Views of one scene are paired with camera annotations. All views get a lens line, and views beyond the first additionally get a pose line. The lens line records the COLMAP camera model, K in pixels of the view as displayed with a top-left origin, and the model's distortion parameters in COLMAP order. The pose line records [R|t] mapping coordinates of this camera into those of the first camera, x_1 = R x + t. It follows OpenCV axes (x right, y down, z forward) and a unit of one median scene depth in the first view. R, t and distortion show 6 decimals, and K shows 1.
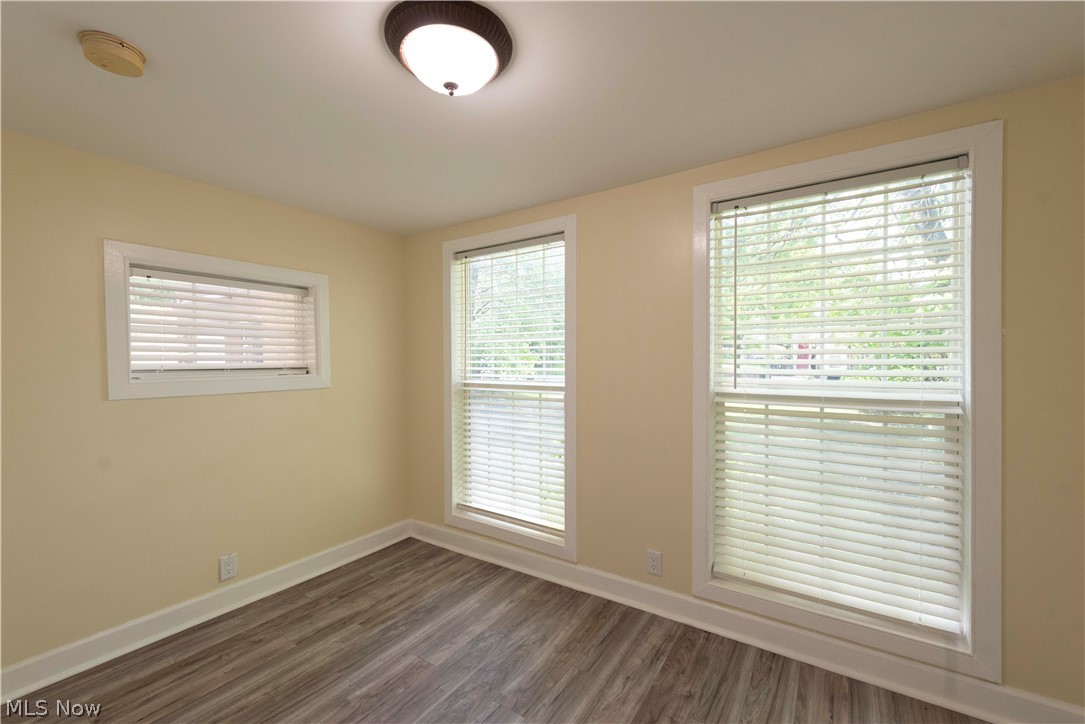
lens RADIAL K [[429.3, 0, 543.0], [0, 429.3, 365.8], [0, 0, 1]] dist [-0.000032, -0.000009]
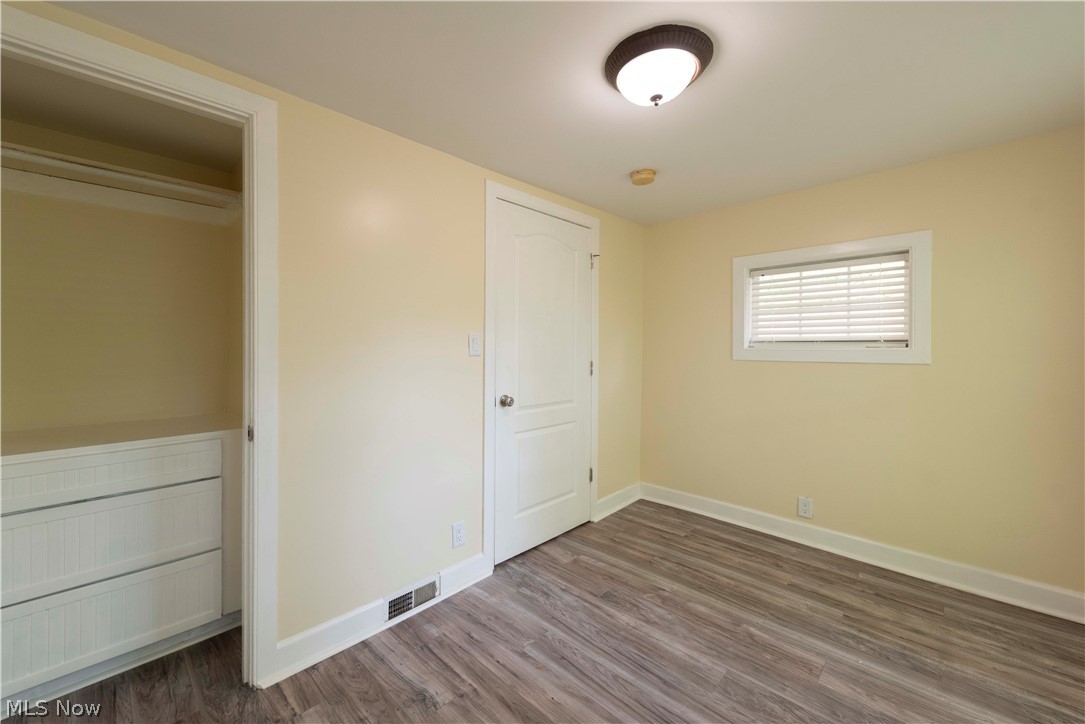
lens RADIAL K [[424.6, 0, 535.6], [0, 424.6, 347.5], [0, 0, 1]] dist [0.000770, -0.000063]
pose [[-0.177975, 0.012206, -0.983959, 0.591561], [-0.005132, 0.999898, 0.013332, 0.015419], [0.984022, 0.007423, -0.177894, 0.507302]]
